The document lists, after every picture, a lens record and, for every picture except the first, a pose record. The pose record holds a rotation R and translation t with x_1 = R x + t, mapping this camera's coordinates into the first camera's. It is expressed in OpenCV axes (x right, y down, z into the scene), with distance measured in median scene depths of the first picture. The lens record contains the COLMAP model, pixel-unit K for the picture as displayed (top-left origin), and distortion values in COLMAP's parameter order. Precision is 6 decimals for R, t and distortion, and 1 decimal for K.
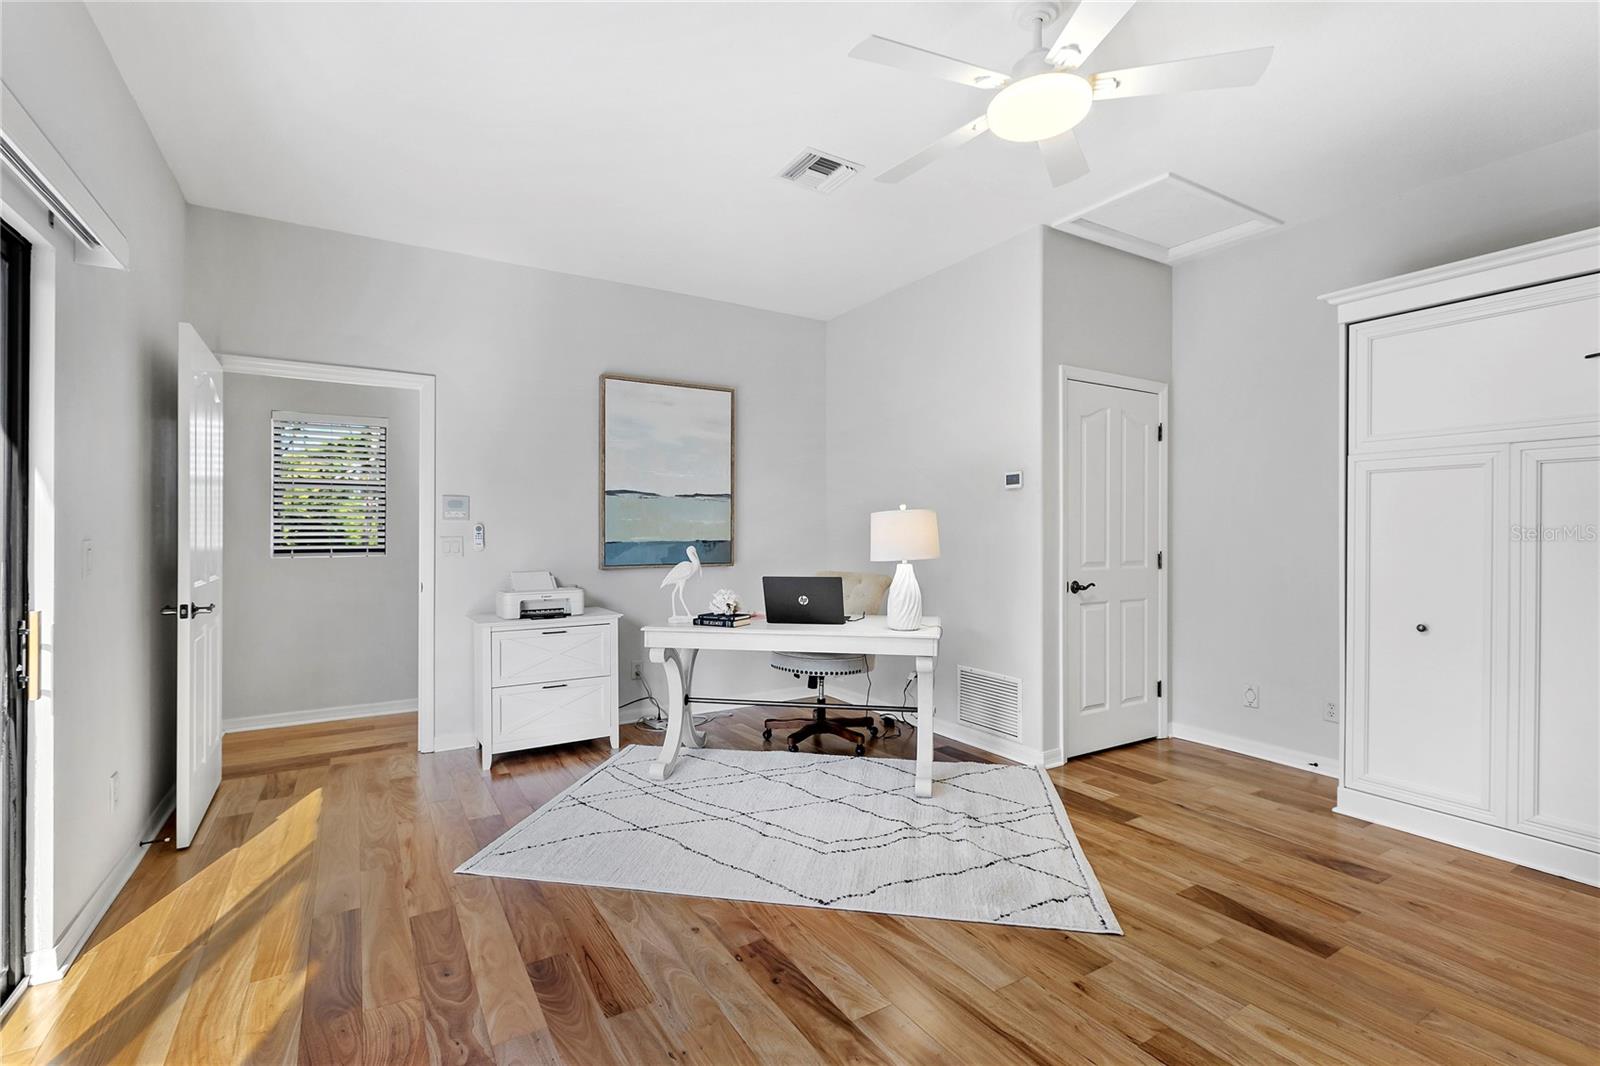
lens RADIAL K [[737.0, 0, 805.9], [0, 737.0, 528.3], [0, 0, 1]] dist [0.000246, -0.001852]
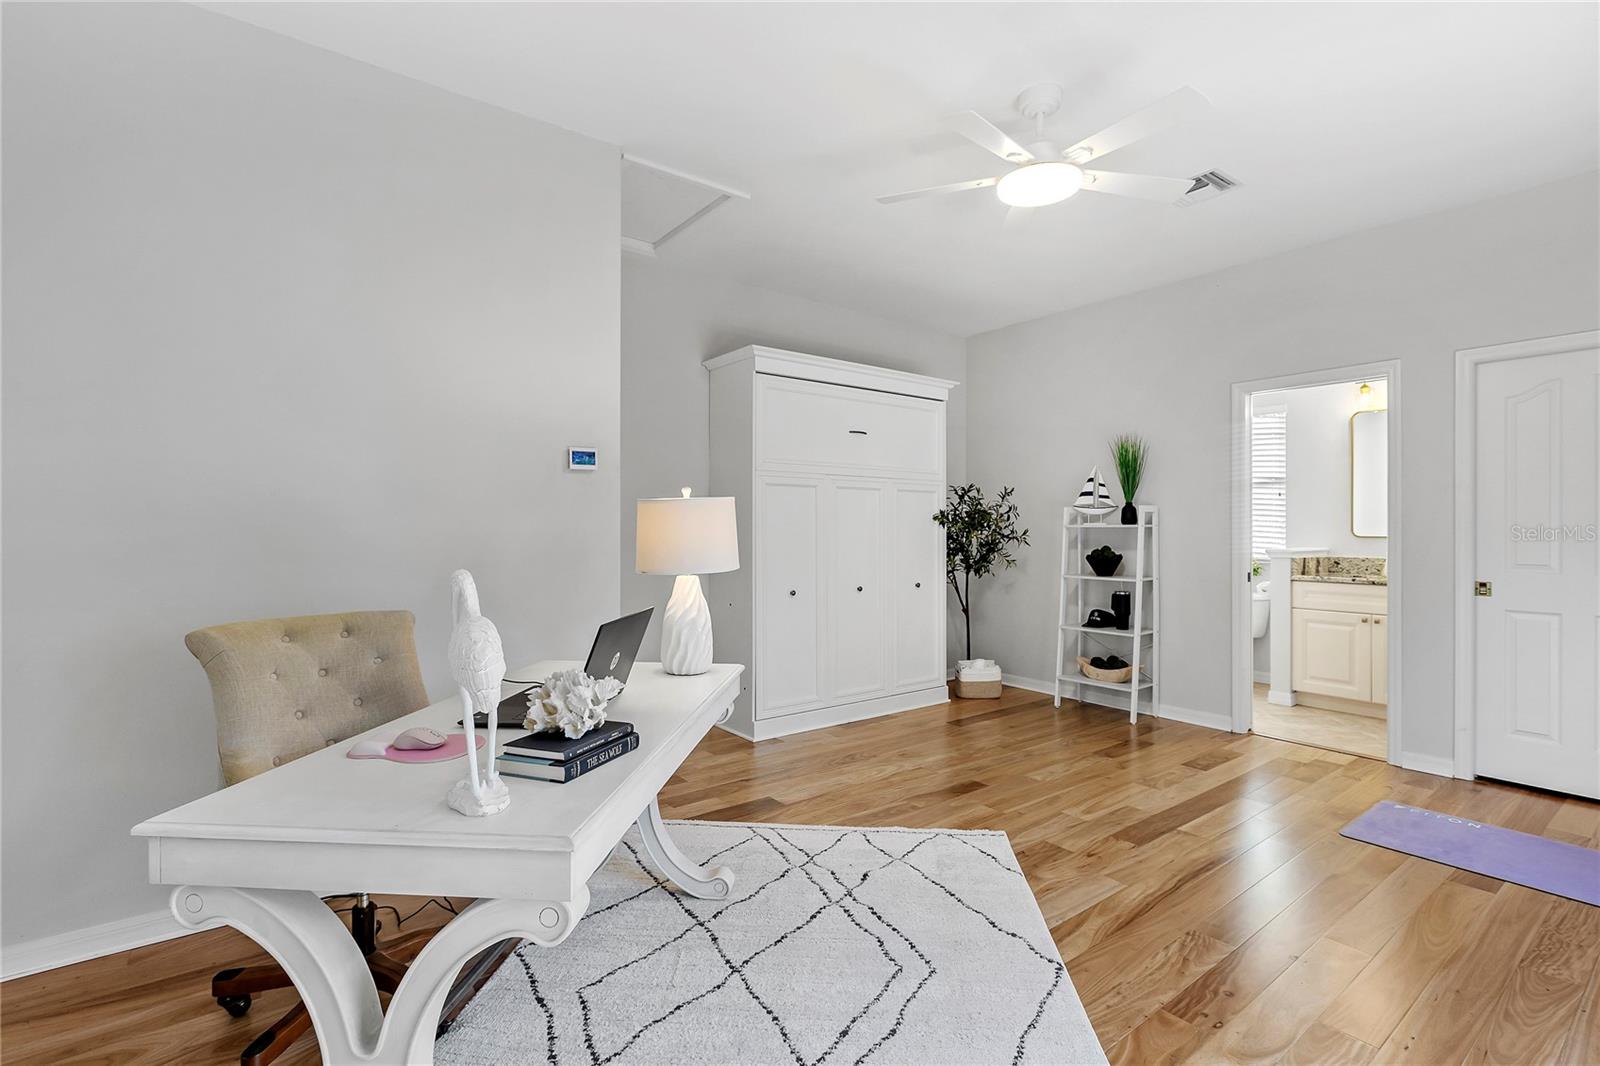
lens RADIAL K [[737.0, 0, 805.9], [0, 737.0, 528.3], [0, 0, 1]] dist [0.000246, -0.001852]
pose [[-0.100436, -0.001850, 0.994942, -0.645260], [-0.004330, 0.999990, 0.001422, 0.002867], [-0.994934, -0.004165, -0.100443, 1.128703]]
